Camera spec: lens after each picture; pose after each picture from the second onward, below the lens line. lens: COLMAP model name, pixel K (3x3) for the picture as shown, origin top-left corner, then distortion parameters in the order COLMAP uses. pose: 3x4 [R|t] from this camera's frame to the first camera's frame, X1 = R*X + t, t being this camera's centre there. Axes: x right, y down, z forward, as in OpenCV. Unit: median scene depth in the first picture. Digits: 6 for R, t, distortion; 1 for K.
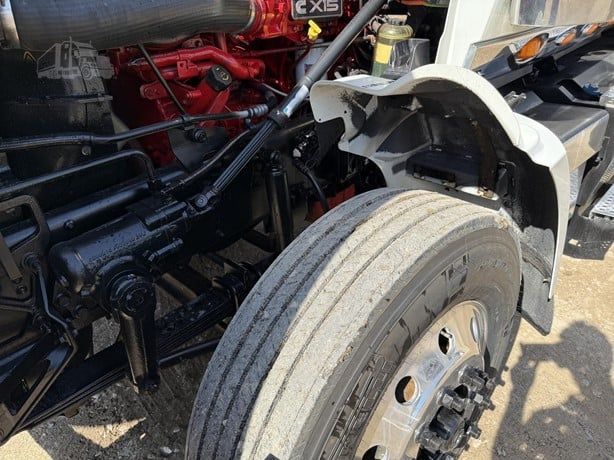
lens RADIAL K [[449.2, 0, 307.0], [0, 449.2, 230.0], [0, 0, 1]] dist [0.079526, -0.108056]
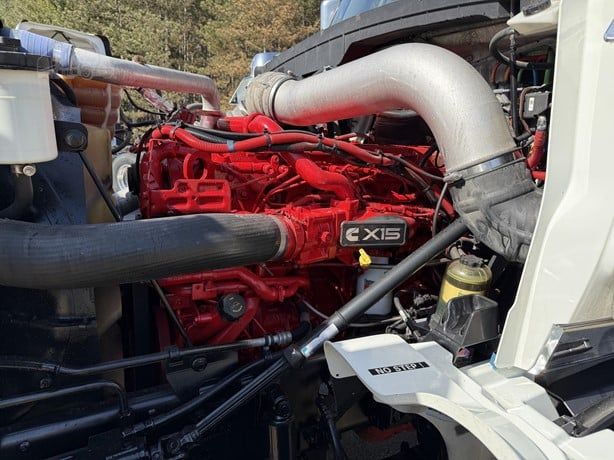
lens RADIAL K [[449.2, 0, 307.0], [0, 449.2, 230.0], [0, 0, 1]] dist [0.079526, -0.108056]
pose [[0.934655, 0.153389, -0.320769, 0.188098], [-0.231396, 0.947375, -0.221215, -0.282242], [0.269956, 0.280984, 0.920962, 0.153797]]
